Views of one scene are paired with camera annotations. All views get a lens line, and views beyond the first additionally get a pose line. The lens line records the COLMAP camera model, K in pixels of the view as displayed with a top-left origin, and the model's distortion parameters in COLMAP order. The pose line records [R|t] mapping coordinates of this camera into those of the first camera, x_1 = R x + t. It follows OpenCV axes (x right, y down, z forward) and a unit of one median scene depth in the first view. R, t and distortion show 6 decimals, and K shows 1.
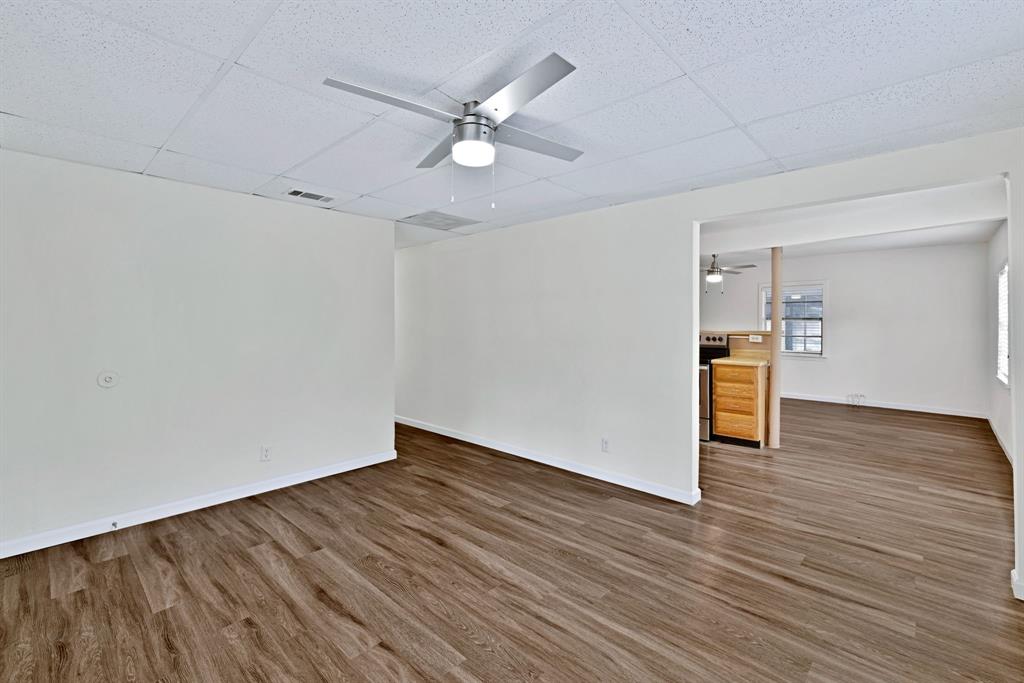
lens RADIAL K [[443.7, 0, 511.4], [0, 443.7, 333.1], [0, 0, 1]] dist [0.001837, 0.000162]
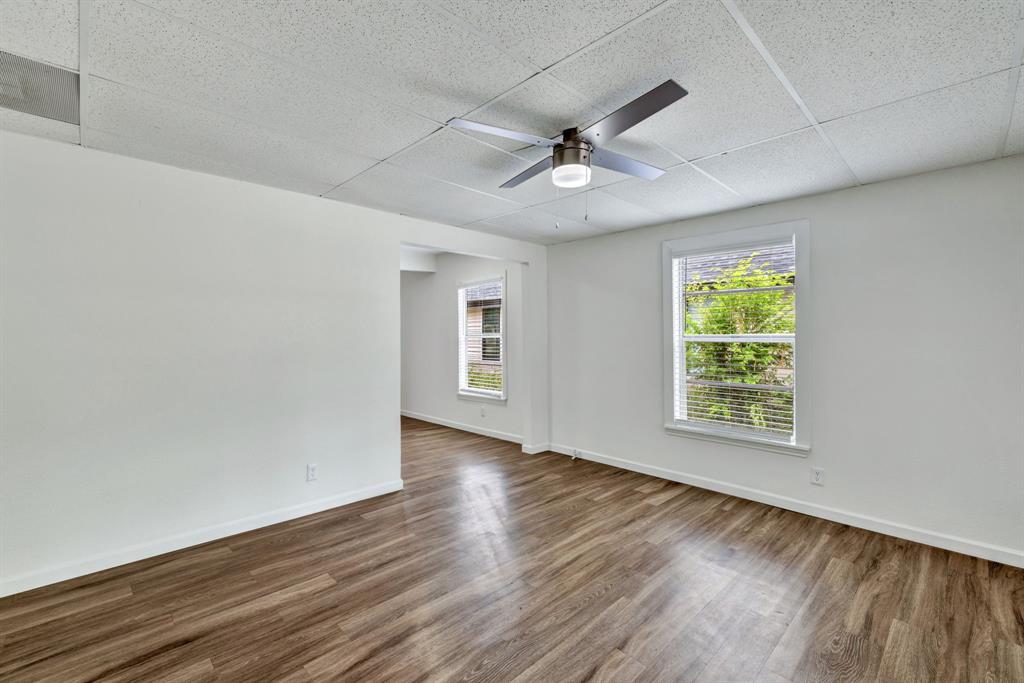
lens RADIAL K [[443.7, 0, 511.3], [0, 443.7, 337.4], [0, 0, 1]] dist [0.001837, 0.000162]
pose [[0.044896, -0.011194, 0.998929, -0.796720], [0.018251, 0.999780, 0.010383, -0.013050], [-0.998825, 0.017765, 0.045090, 0.726088]]
